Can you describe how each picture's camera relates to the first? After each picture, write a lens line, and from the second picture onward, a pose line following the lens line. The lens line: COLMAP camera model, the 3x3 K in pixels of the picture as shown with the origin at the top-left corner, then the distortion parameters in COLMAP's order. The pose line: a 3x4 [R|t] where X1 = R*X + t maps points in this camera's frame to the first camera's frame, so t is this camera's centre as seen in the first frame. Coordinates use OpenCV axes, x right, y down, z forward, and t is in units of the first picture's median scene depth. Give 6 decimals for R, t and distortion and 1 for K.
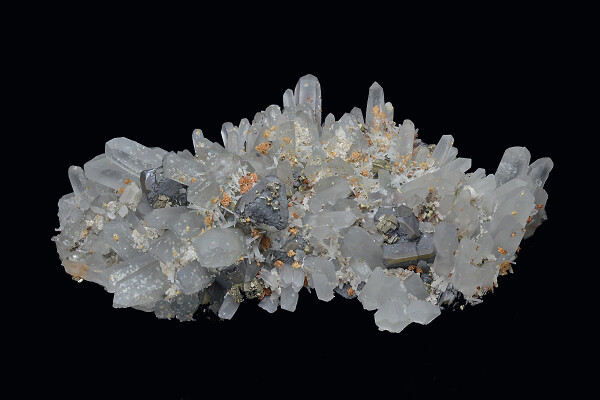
lens RADIAL K [[1713.4, 0, 299.5], [0, 1713.4, 200.9], [0, 0, 1]] dist [-0.035259, 0.000000]
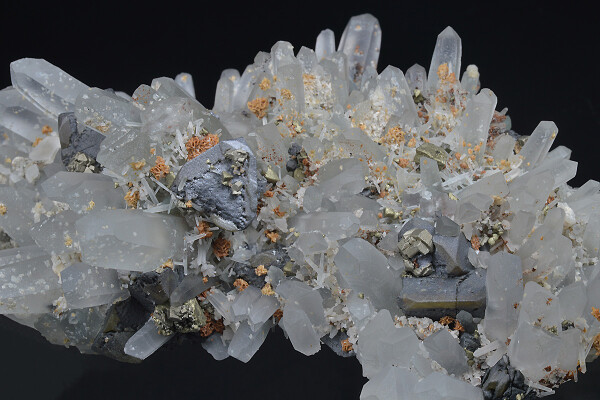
lens RADIAL K [[1713.4, 0, 300.8], [0, 1713.4, 198.8], [0, 0, 1]] dist [-0.035259, 0.000000]
pose [[0.974453, 0.131516, -0.182058, 0.119875], [-0.139567, 0.989693, -0.032082, 0.022802], [0.175962, 0.056672, 0.982764, 0.385558]]
